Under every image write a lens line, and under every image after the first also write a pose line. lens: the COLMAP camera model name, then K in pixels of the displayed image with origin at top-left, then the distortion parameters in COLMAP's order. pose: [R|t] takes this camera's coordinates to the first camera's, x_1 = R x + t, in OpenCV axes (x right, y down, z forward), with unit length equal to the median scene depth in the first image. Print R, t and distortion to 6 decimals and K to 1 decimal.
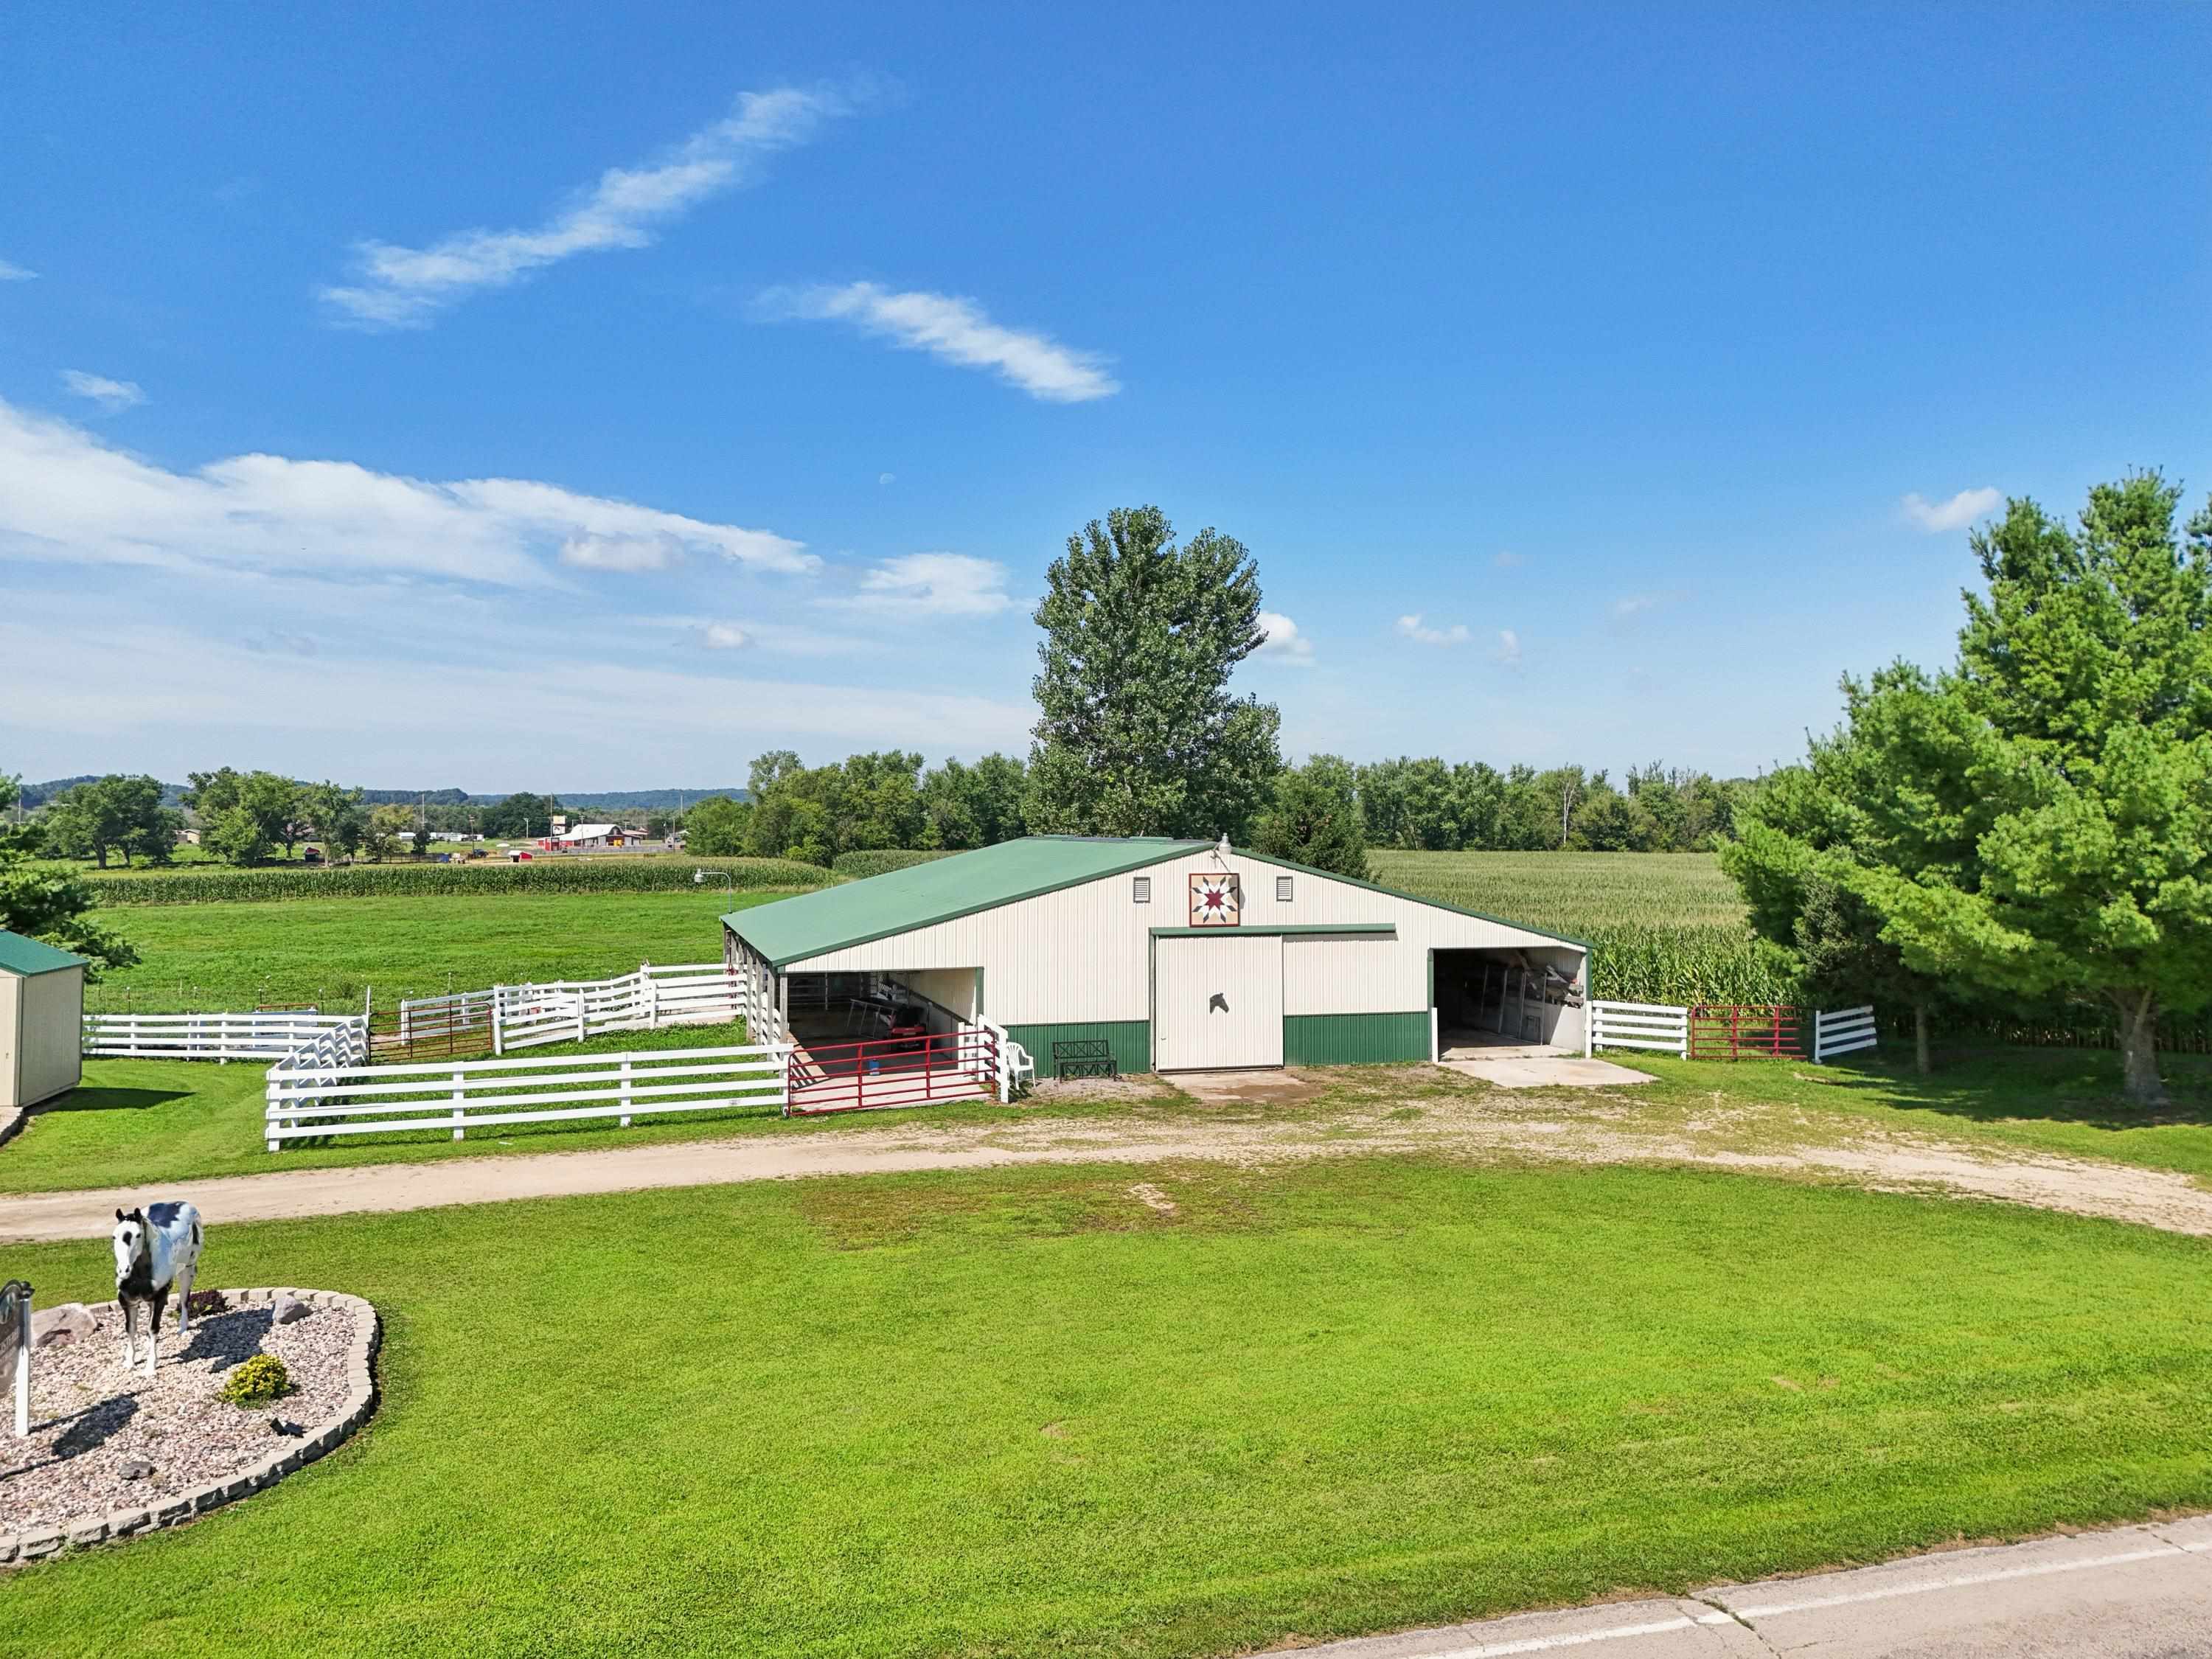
lens RADIAL K [[1650.0, 0, 1100.5], [0, 1650.0, 788.8], [0, 0, 1]] dist [0.051086, -0.043266]
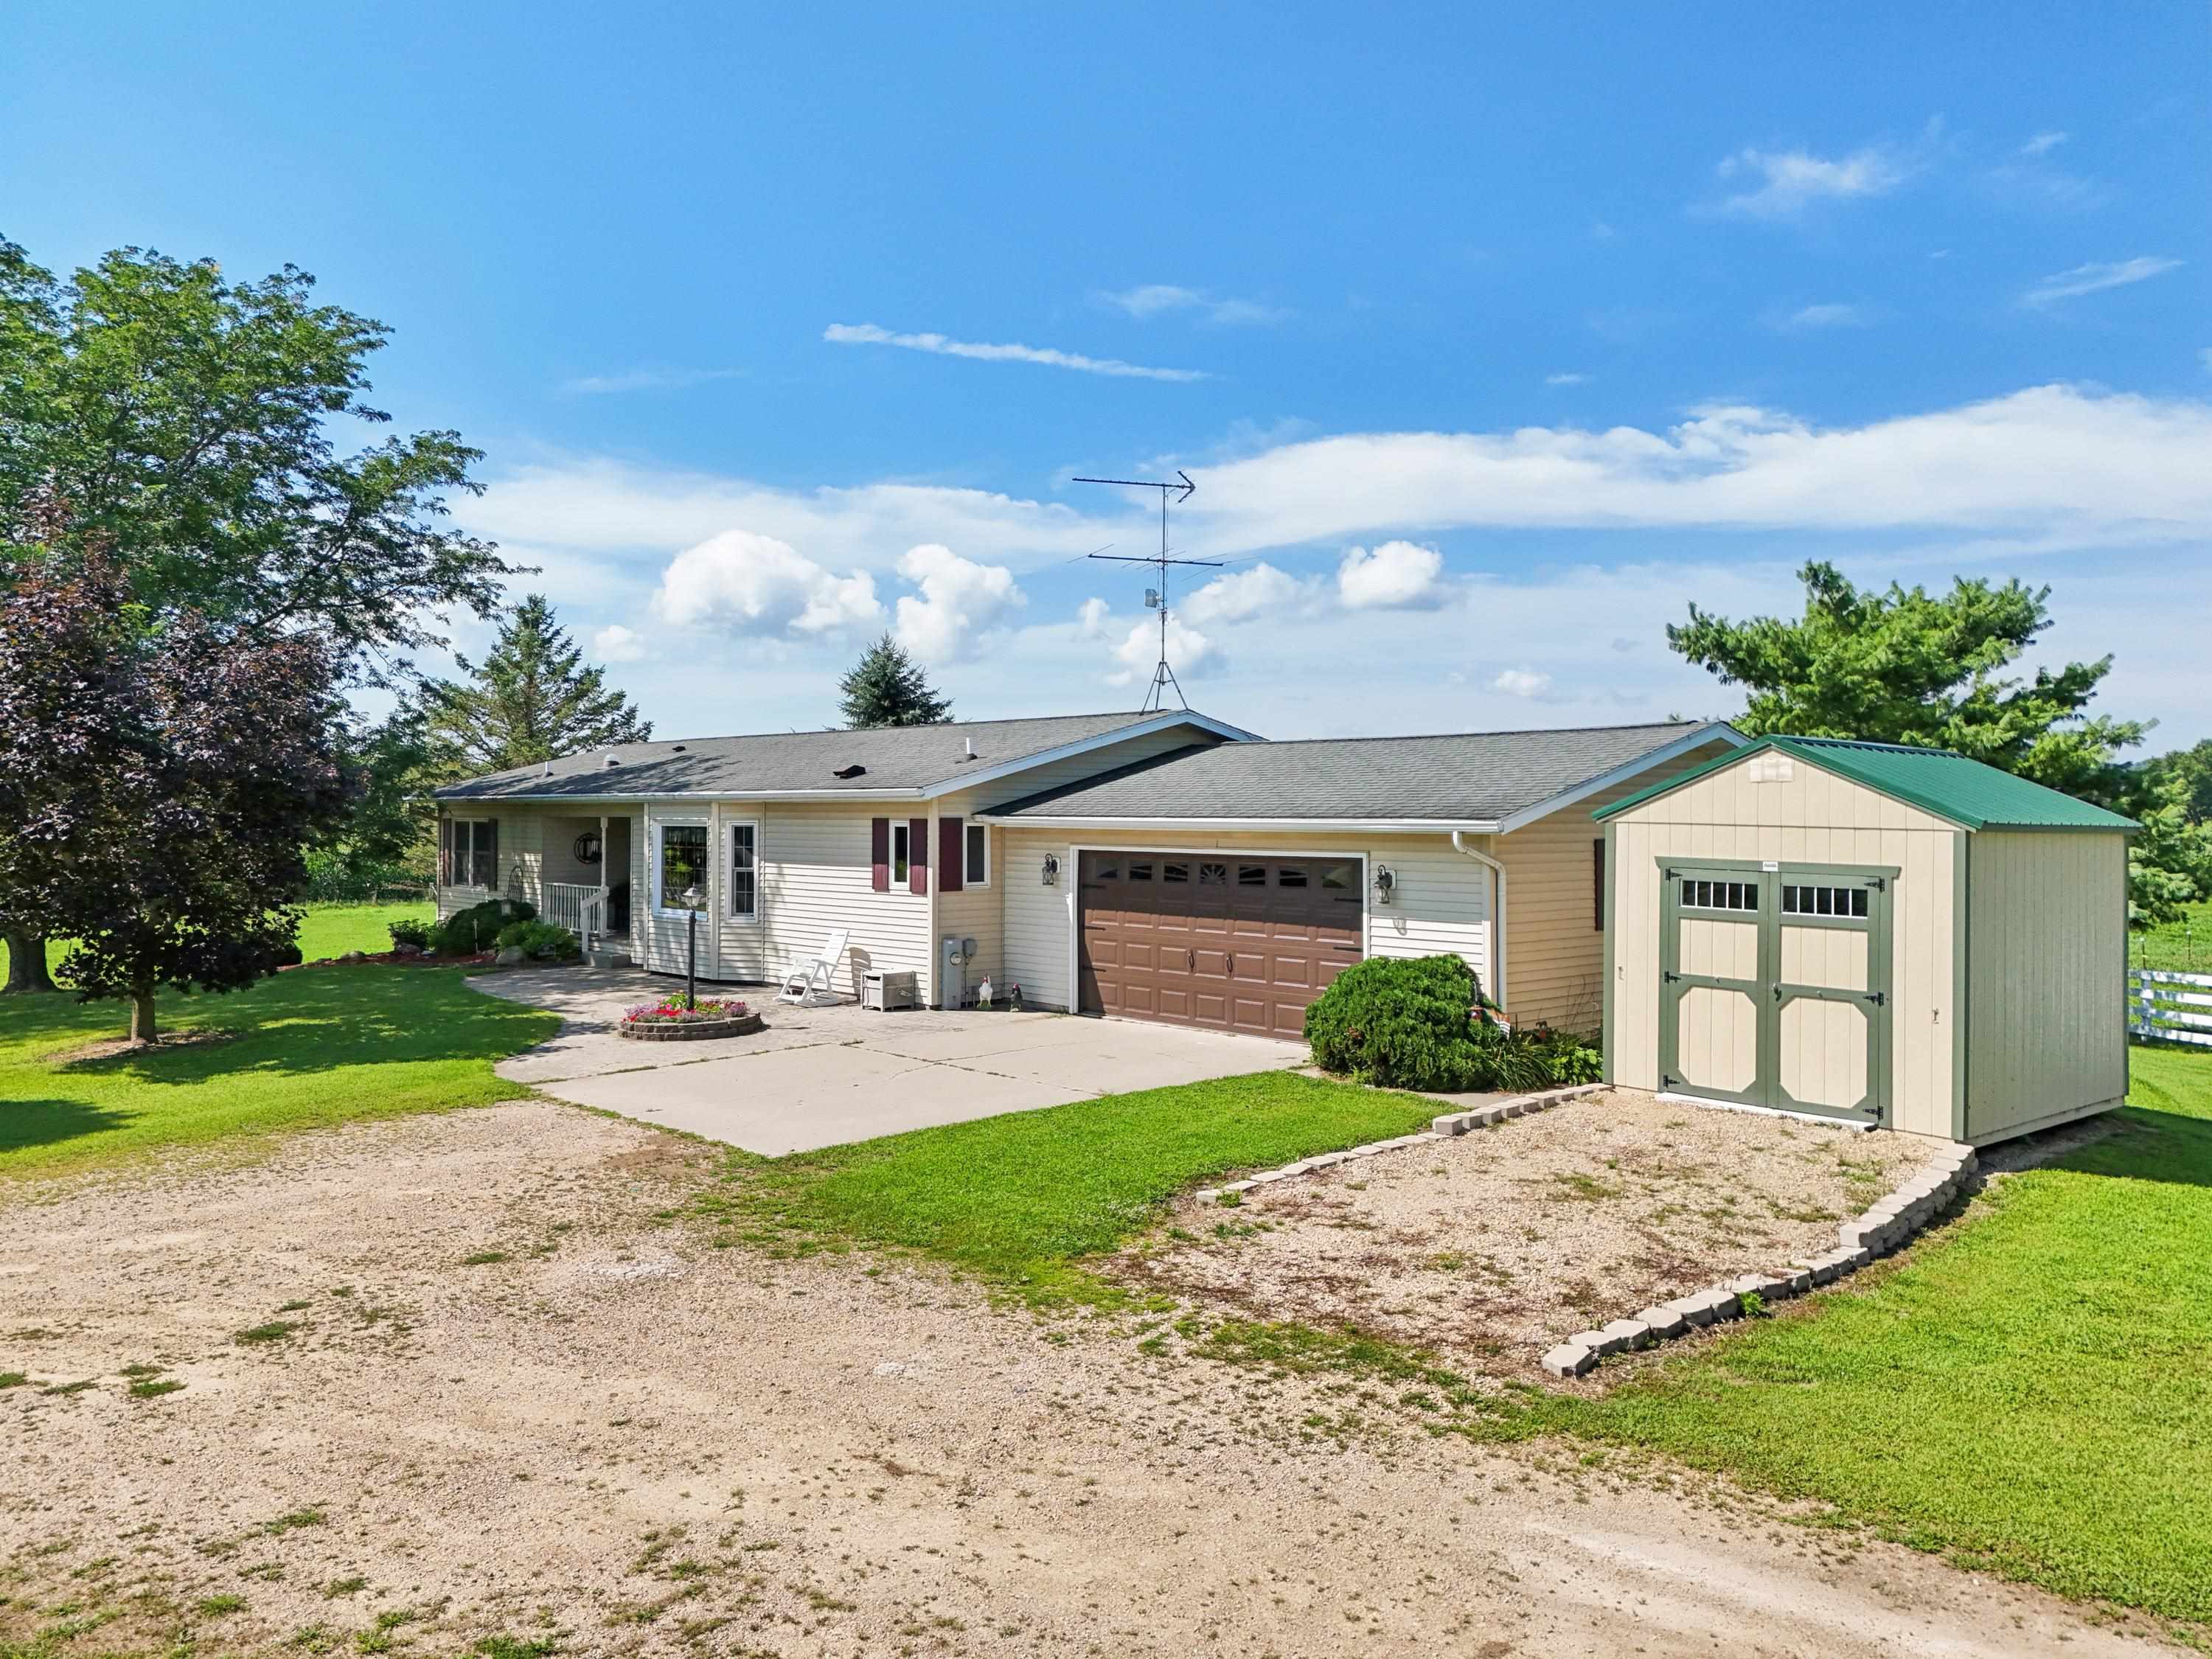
lens RADIAL K [[1650.0, 0, 1100.5], [0, 1650.0, 788.8], [0, 0, 1]] dist [0.051086, -0.043266]
pose [[0.436239, -0.006025, -0.899811, -0.239316], [0.017642, 0.999843, 0.001859, 0.063408], [0.899658, -0.016686, 0.436277, 0.409572]]
